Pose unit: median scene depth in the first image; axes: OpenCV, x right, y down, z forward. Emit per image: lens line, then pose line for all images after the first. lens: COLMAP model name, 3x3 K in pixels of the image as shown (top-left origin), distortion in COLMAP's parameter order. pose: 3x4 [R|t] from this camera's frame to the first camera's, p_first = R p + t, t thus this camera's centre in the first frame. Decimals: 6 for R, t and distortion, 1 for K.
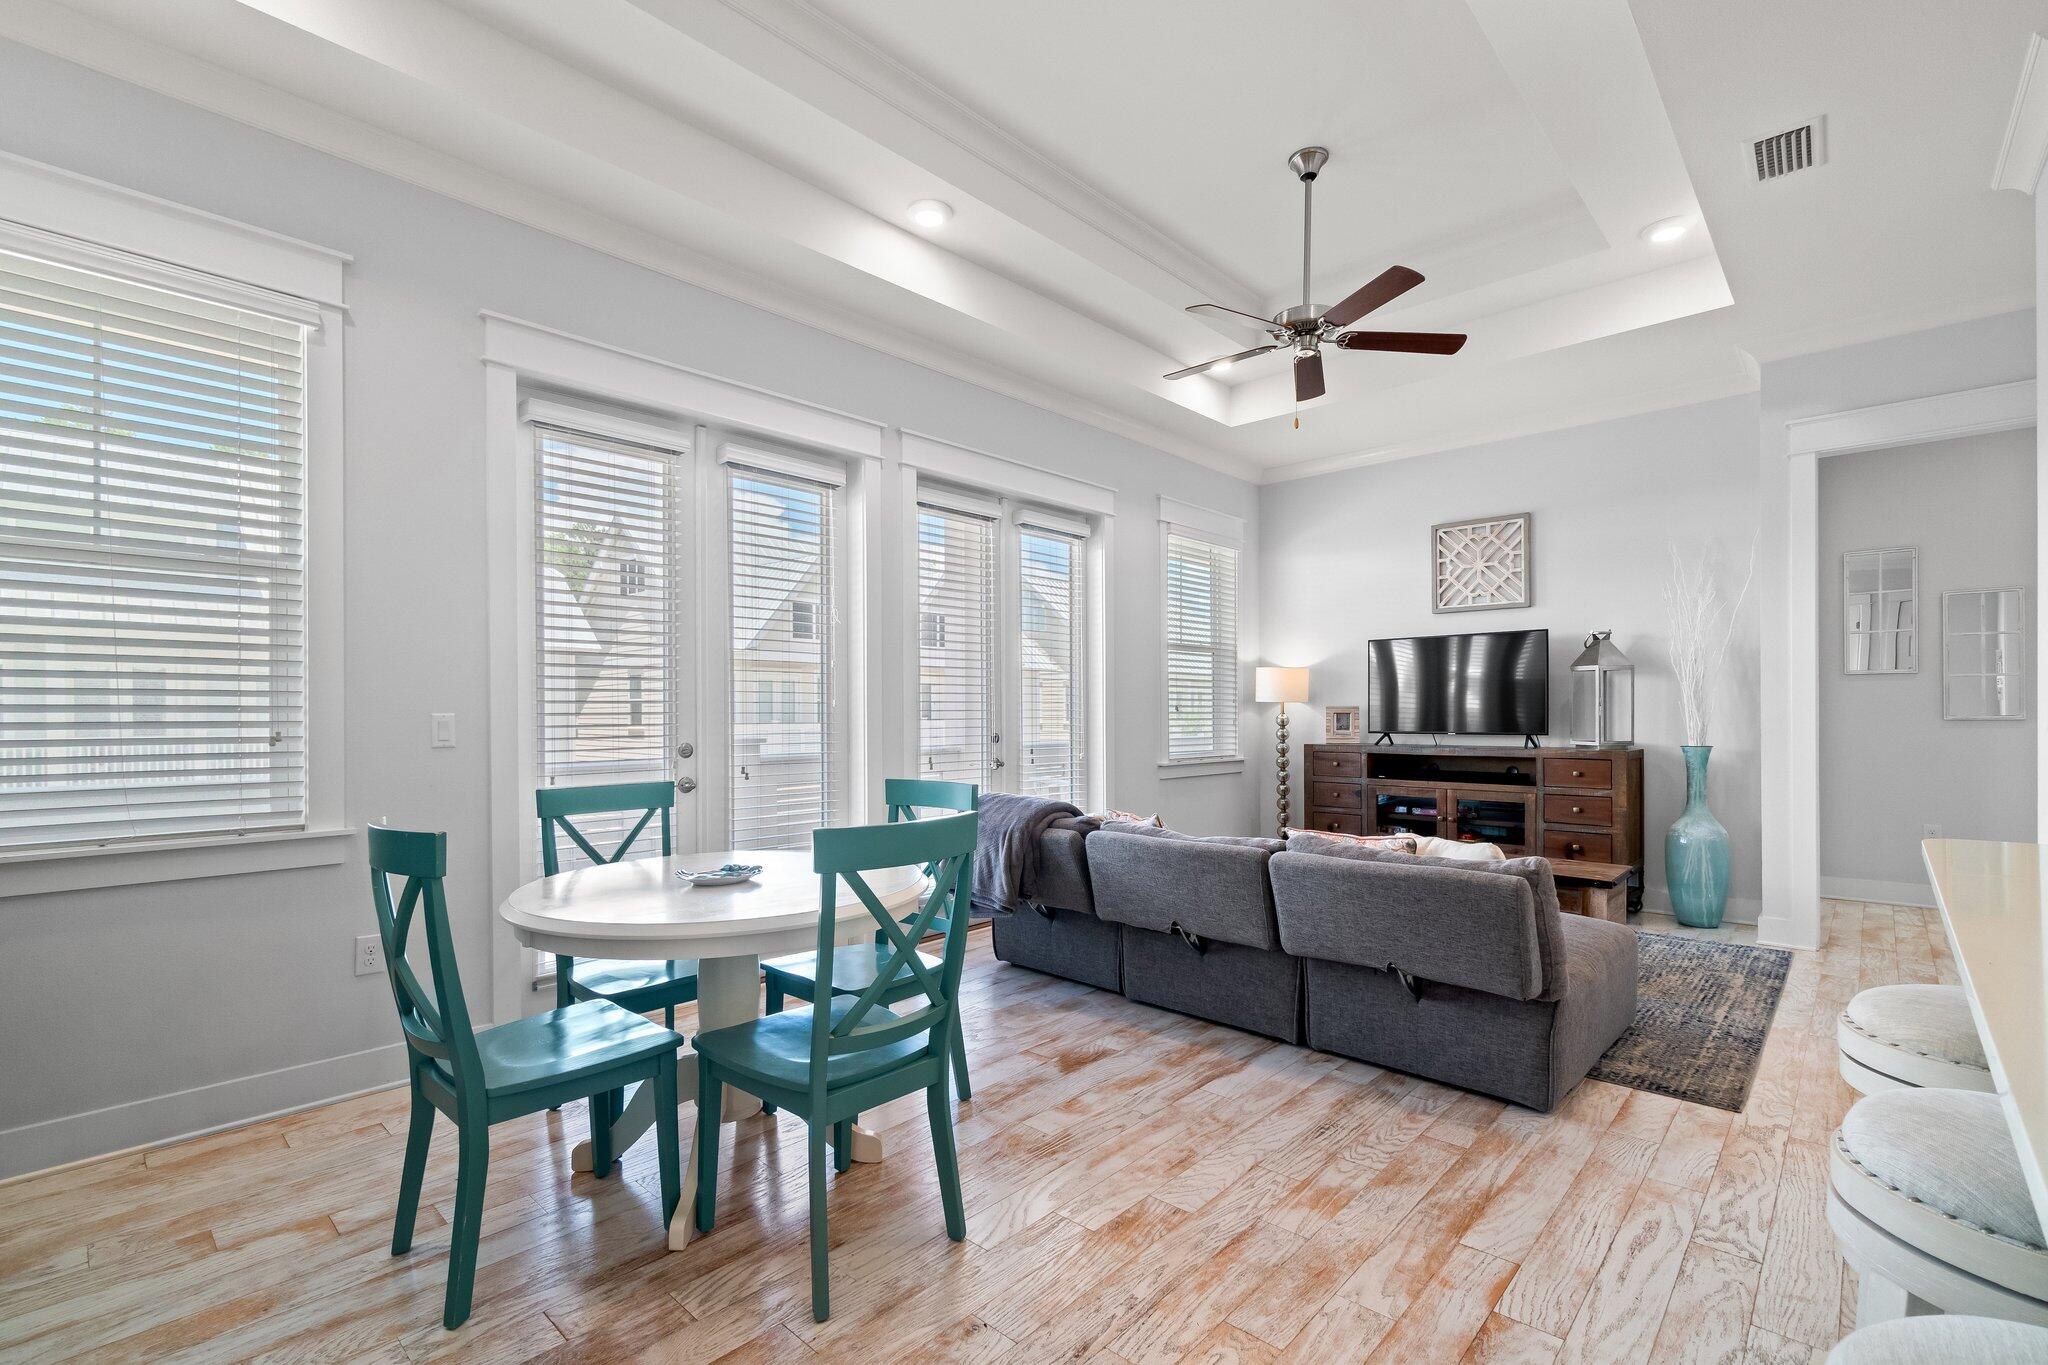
lens RADIAL K [[885.3, 0, 1040.0], [0, 885.3, 718.4], [0, 0, 1]] dist [-0.006831, 0.002701]
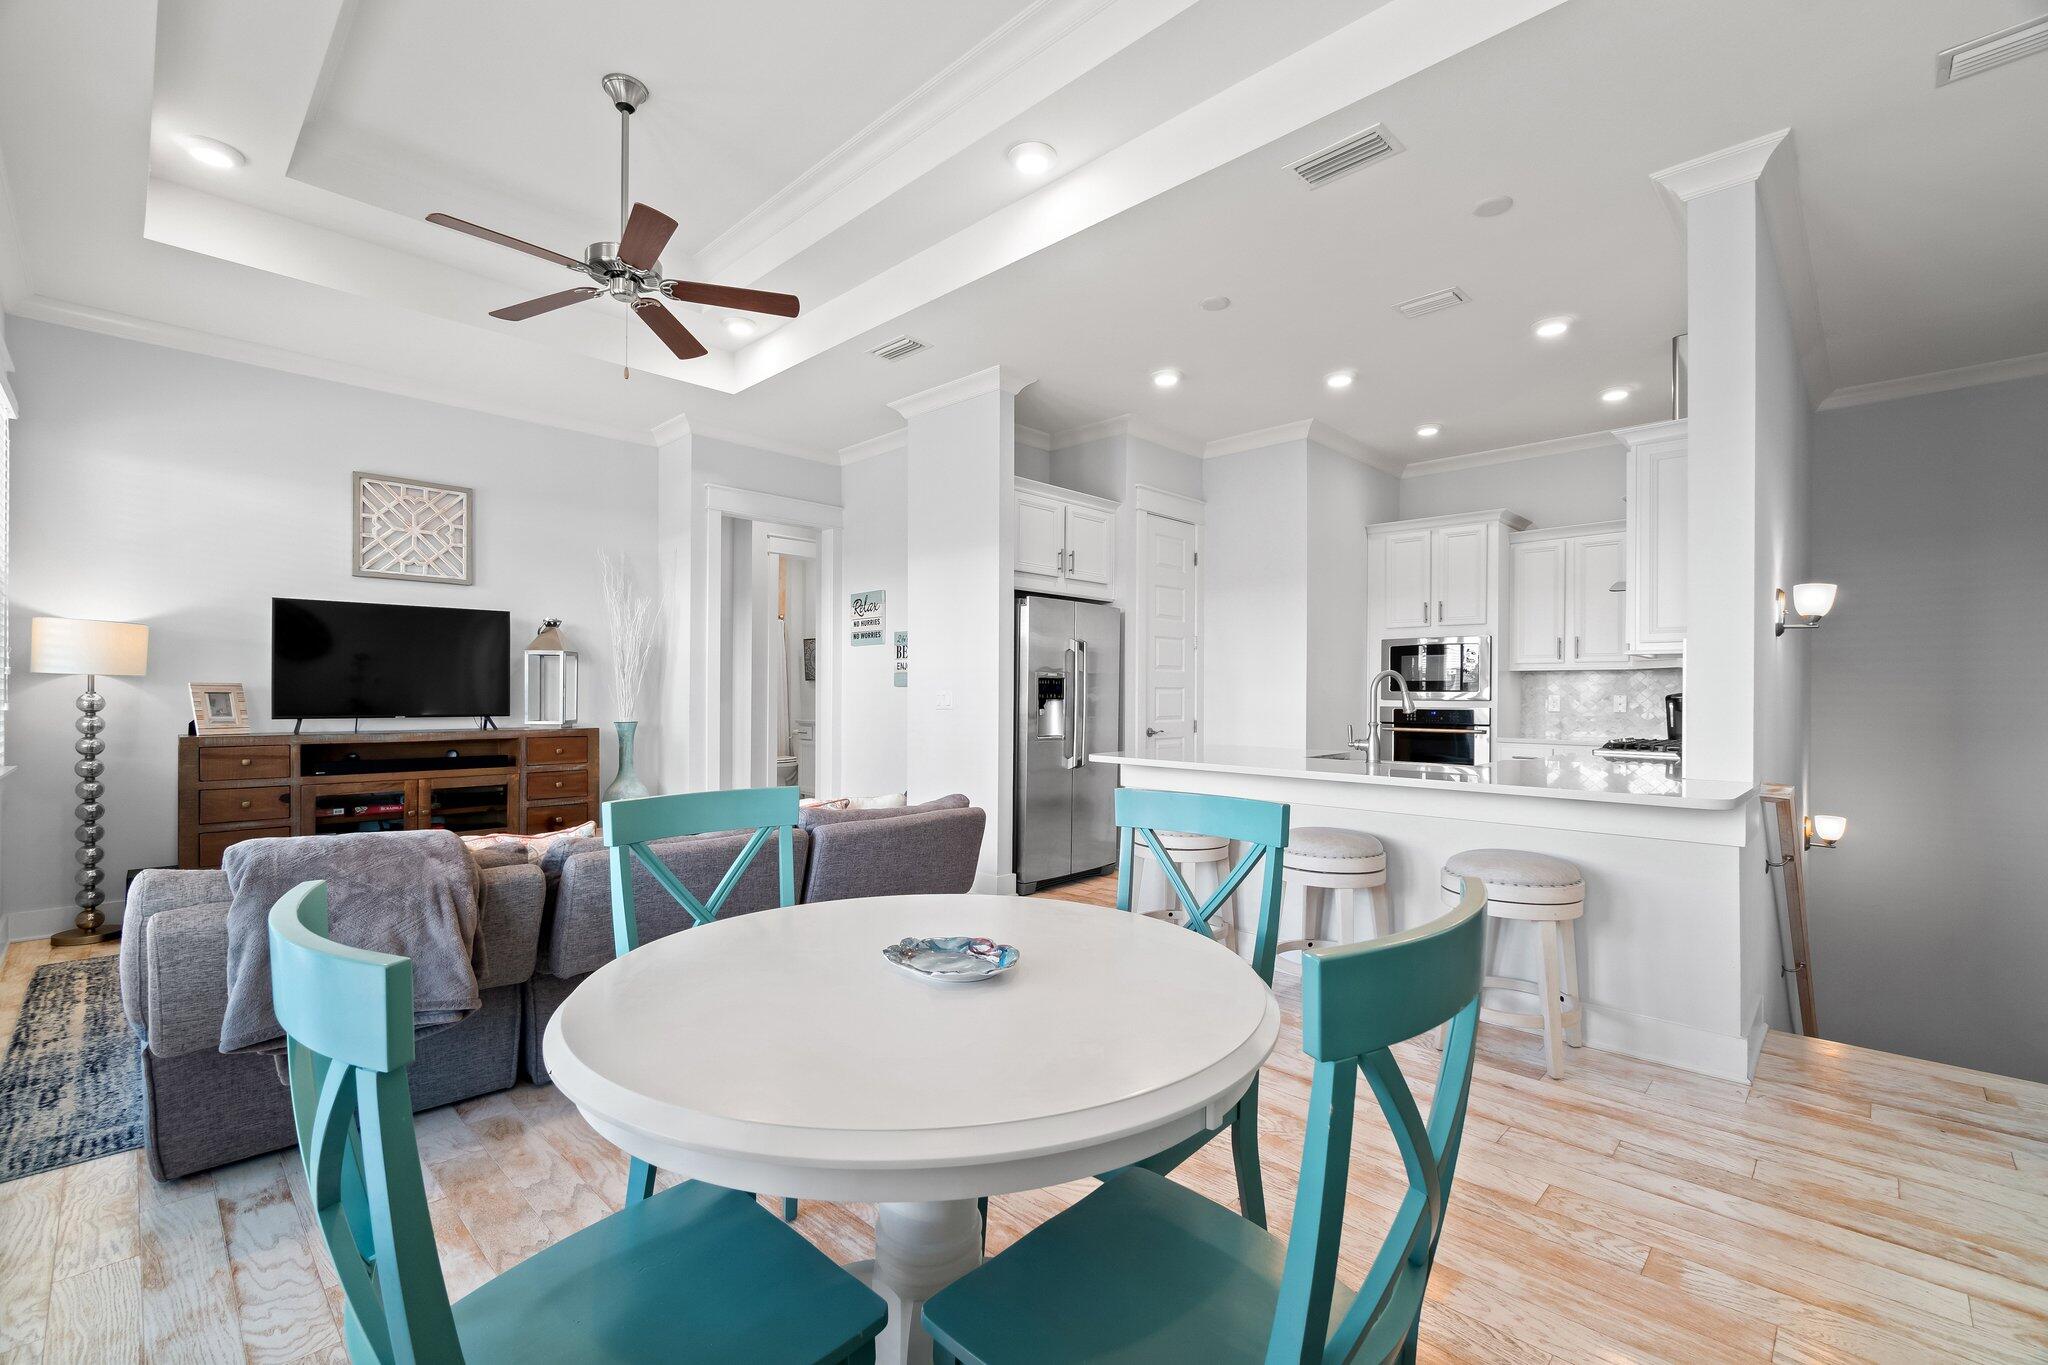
lens RADIAL K [[885.3, 0, 1024.8], [0, 885.3, 690.0], [0, 0, 1]] dist [-0.006831, 0.002701]
pose [[0.010287, 0.009058, 0.999906, -0.411027], [-0.000358, 0.999959, -0.009055, -0.001863], [-0.999947, -0.000265, 0.010290, 0.372143]]
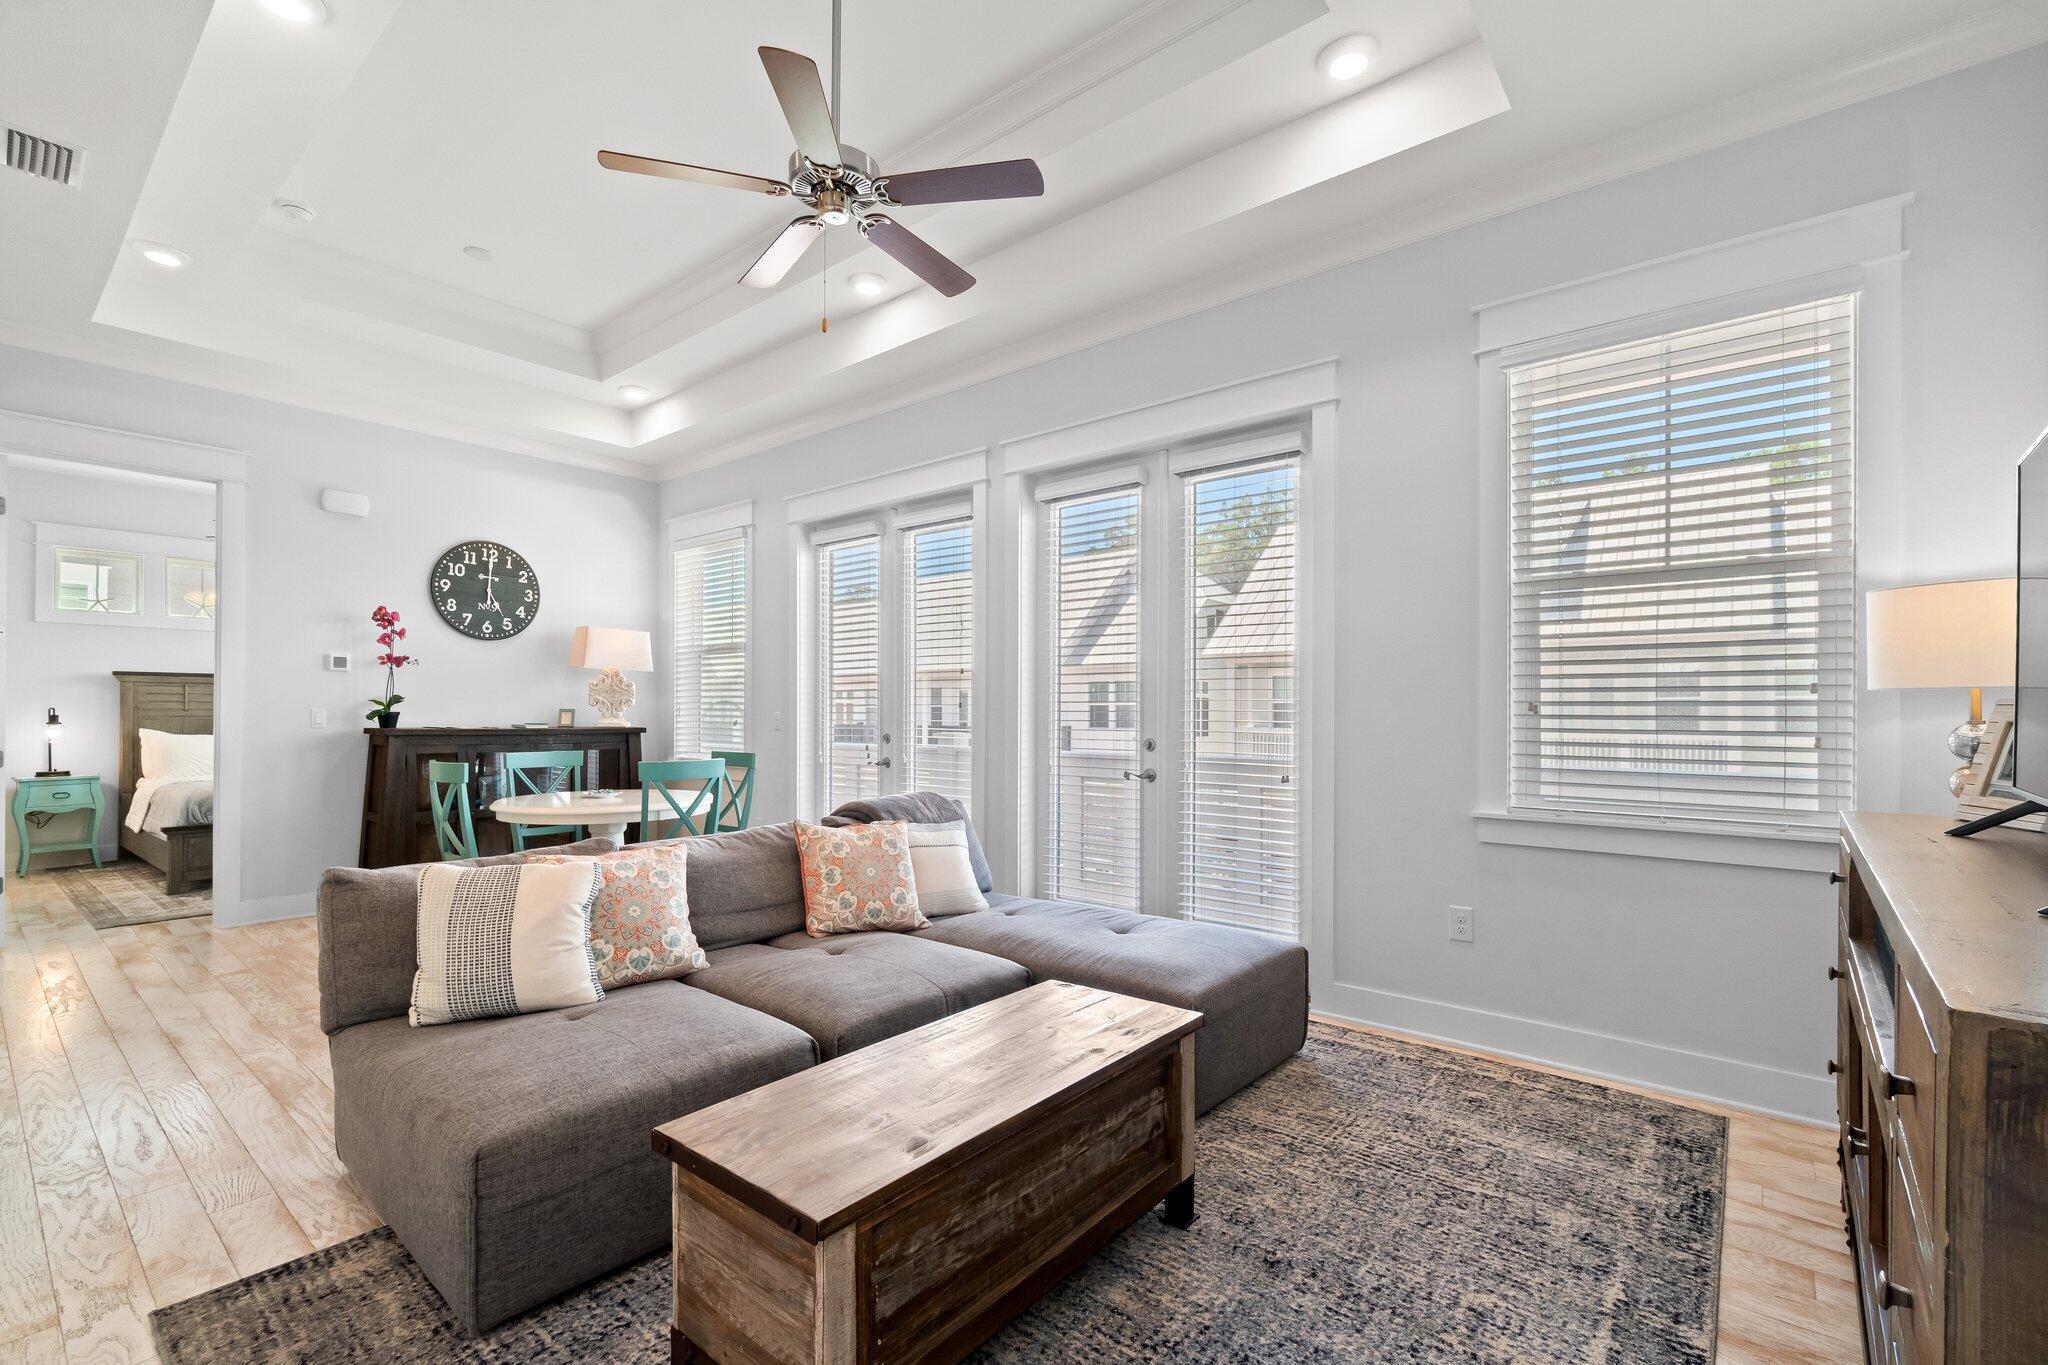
lens RADIAL K [[885.3, 0, 1024.1], [0, 885.3, 711.3], [0, 0, 1]] dist [-0.006831, 0.002701]
pose [[0.072399, 0.004126, -0.997367, 0.678569], [-0.005887, 0.999976, 0.003709, -0.009149], [0.997358, 0.005603, 0.072421, 0.724569]]
